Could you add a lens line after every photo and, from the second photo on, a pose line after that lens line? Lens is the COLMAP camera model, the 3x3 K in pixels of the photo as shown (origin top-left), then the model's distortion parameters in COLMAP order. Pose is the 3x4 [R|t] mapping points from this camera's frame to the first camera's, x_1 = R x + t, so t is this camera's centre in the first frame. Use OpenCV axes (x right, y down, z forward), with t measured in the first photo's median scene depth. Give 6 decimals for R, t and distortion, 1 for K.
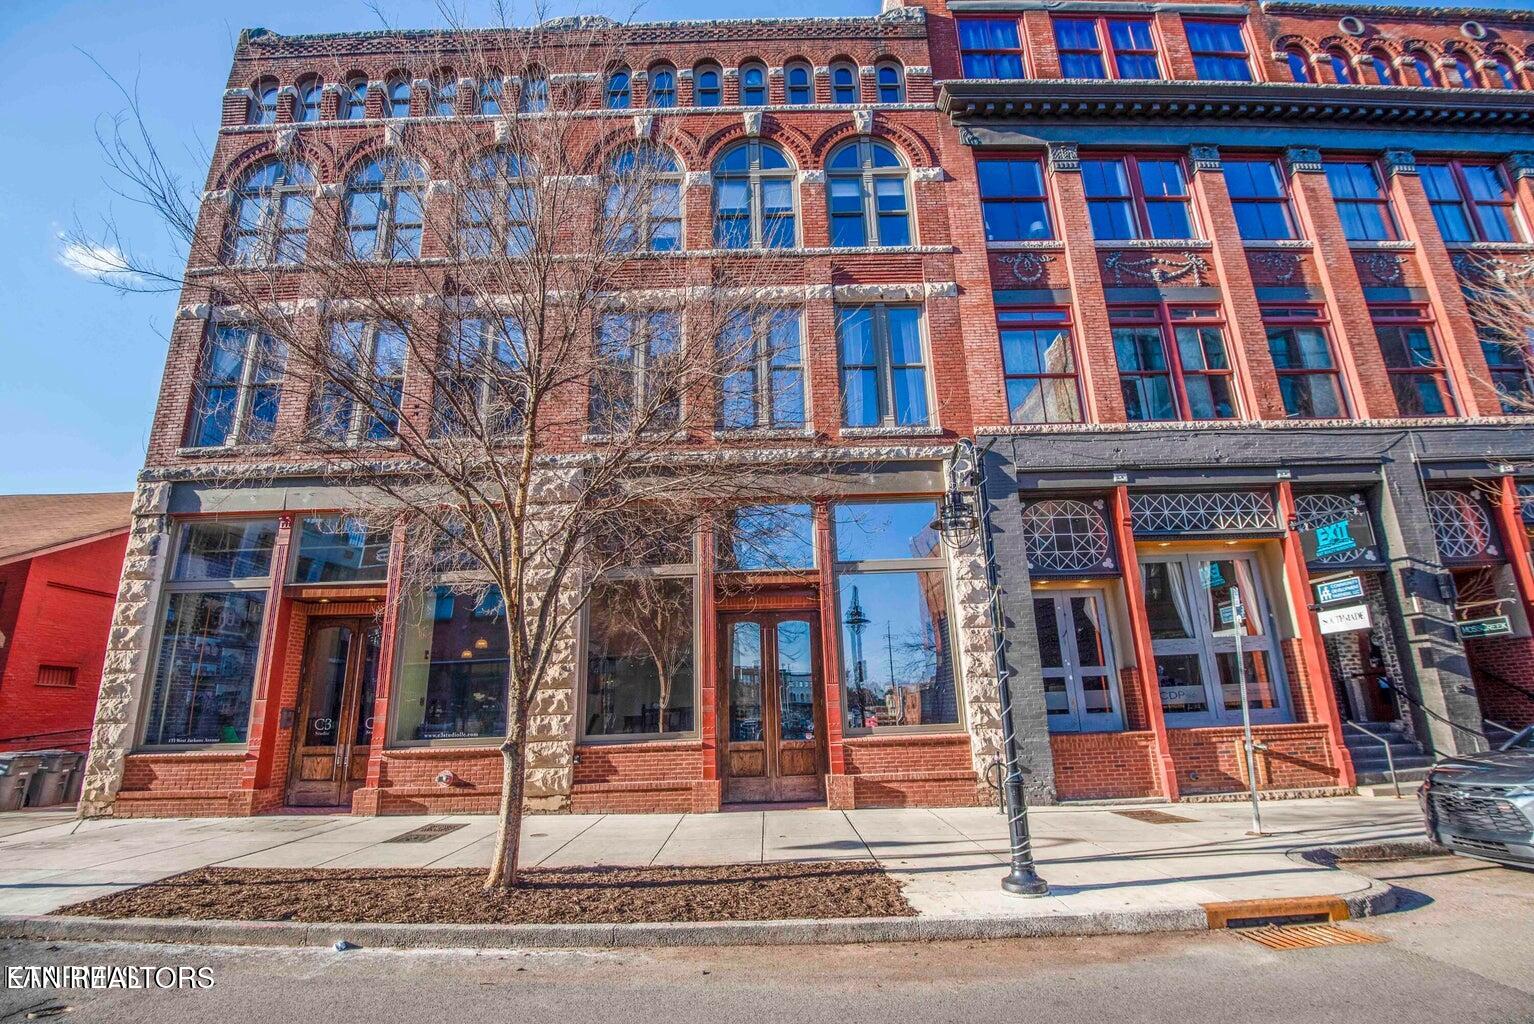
lens RADIAL K [[699.1, 0, 775.8], [0, 699.1, 510.1], [0, 0, 1]] dist [-0.009007, -0.020082]
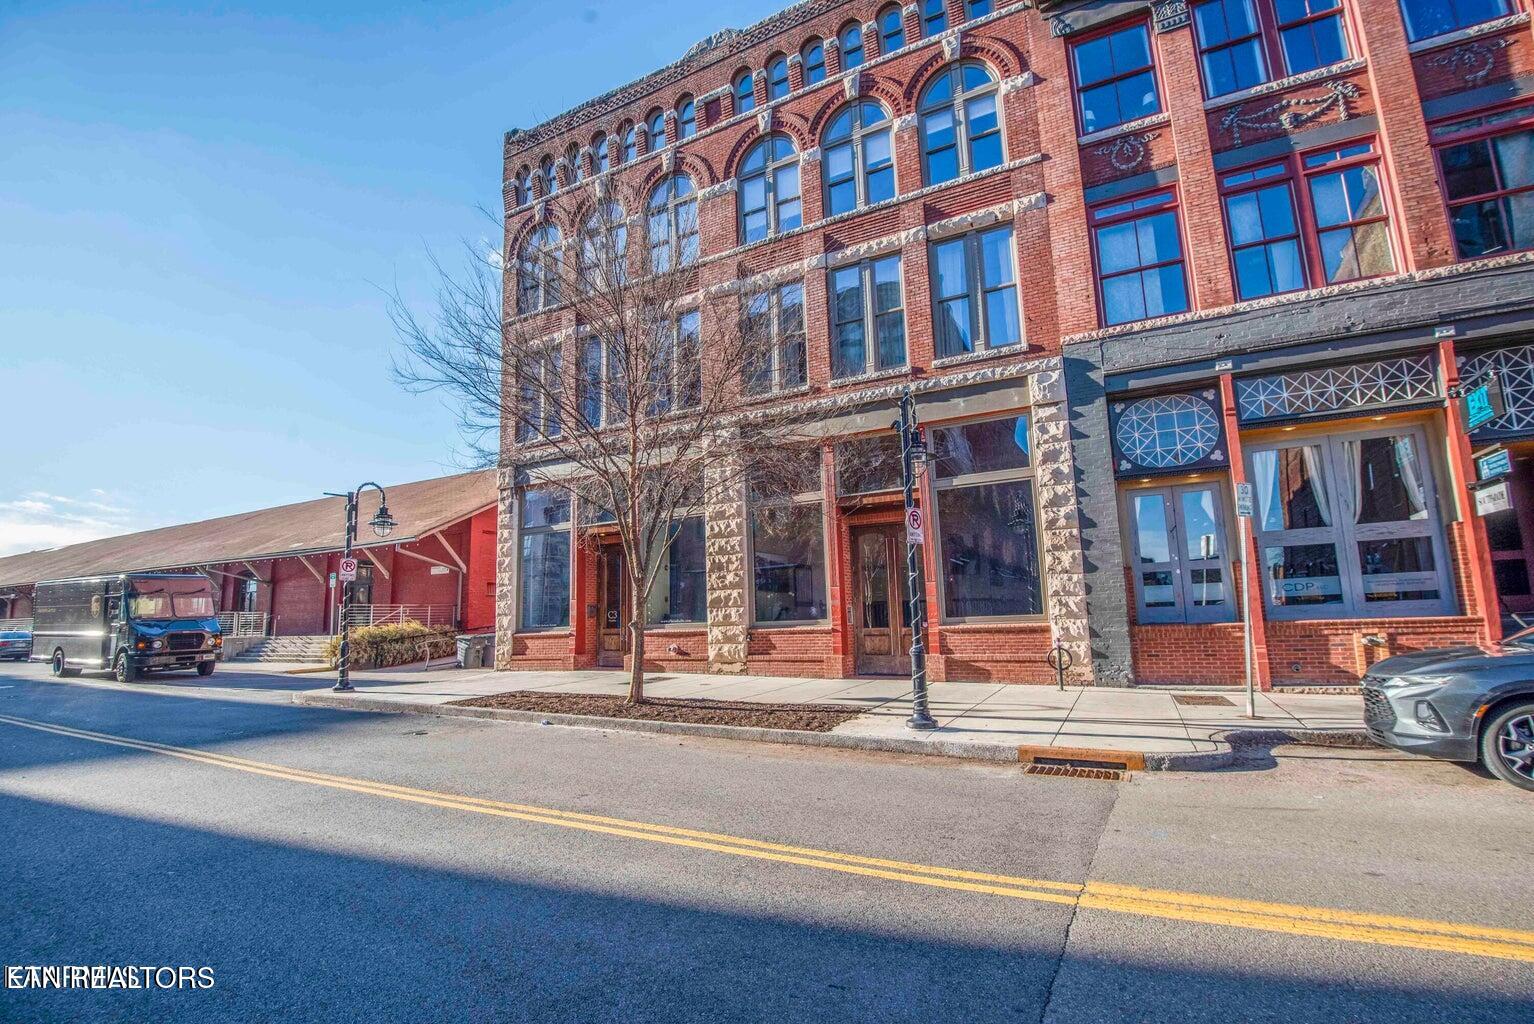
lens RADIAL K [[699.1, 0, 775.8], [0, 699.1, 510.1], [0, 0, 1]] dist [-0.009007, -0.020082]
pose [[0.879904, -0.066436, -0.470483, 0.414527], [0.131711, 0.985478, 0.107172, -0.036128], [0.456531, -0.156269, 0.875877, -0.151866]]
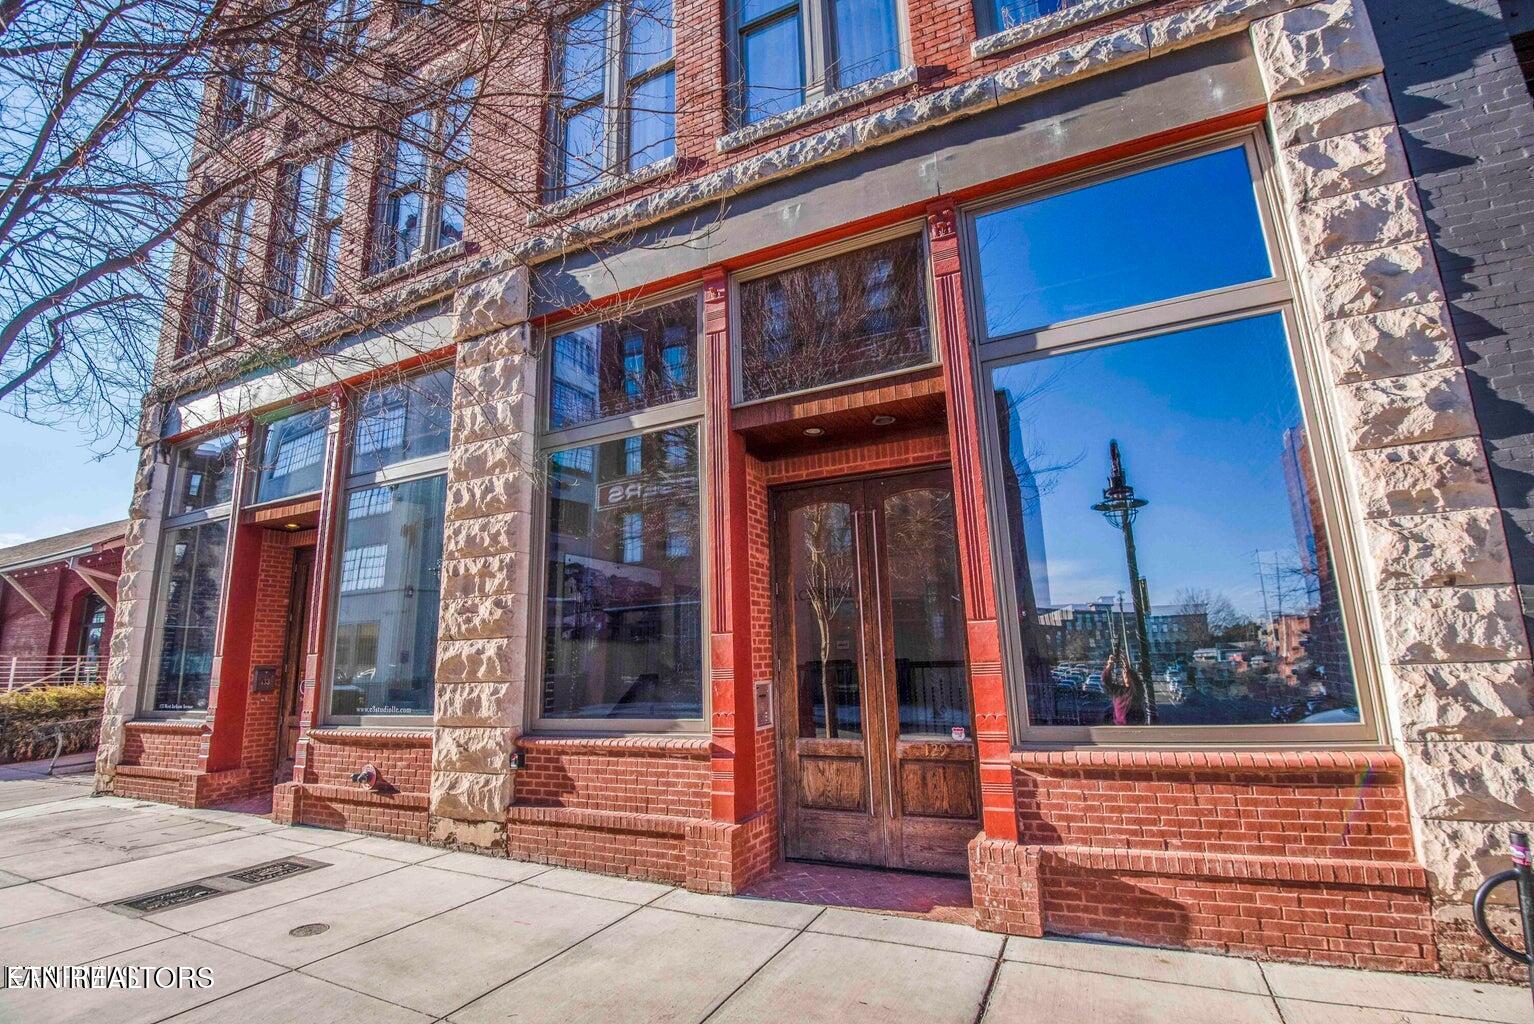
lens RADIAL K [[699.1, 0, 775.8], [0, 699.1, 510.1], [0, 0, 1]] dist [-0.009007, -0.020082]
pose [[0.898899, -0.088481, -0.429129, 0.153351], [0.123356, 0.990888, 0.054085, 0.144465], [0.420433, -0.101553, 0.901622, 0.571575]]
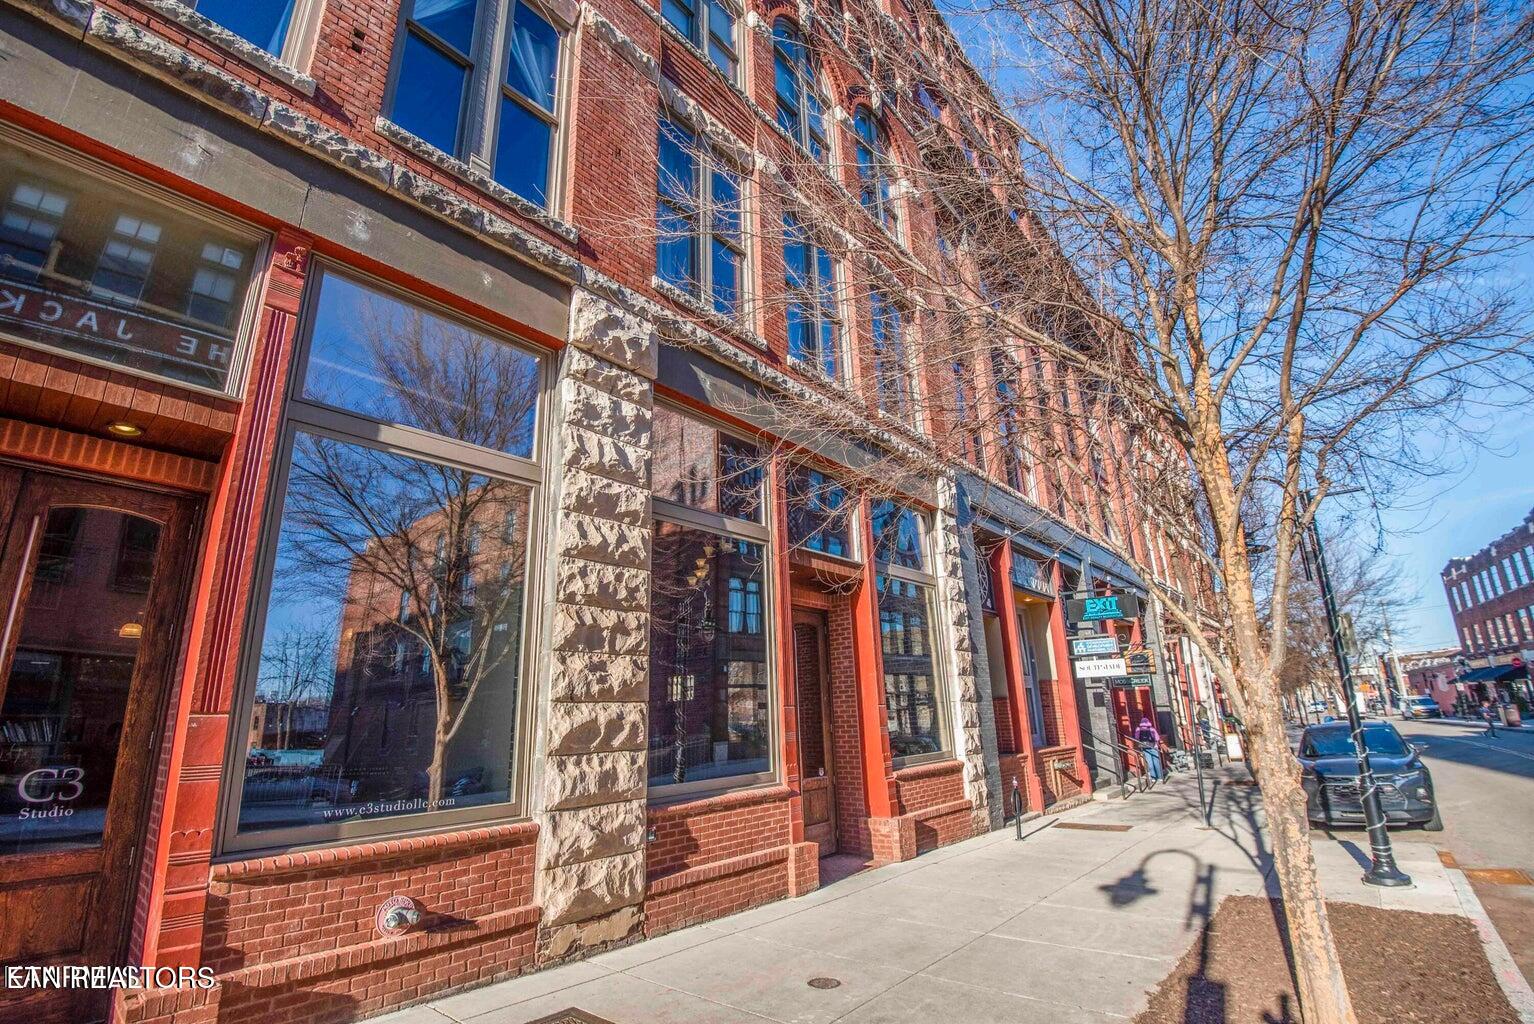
lens RADIAL K [[699.1, 0, 775.8], [0, 699.1, 510.1], [0, 0, 1]] dist [-0.009007, -0.020082]
pose [[0.640856, 0.229311, 0.732612, -0.644448], [-0.196461, 0.971553, -0.132245, 0.156948], [-0.742096, -0.059180, 0.667676, 0.549966]]
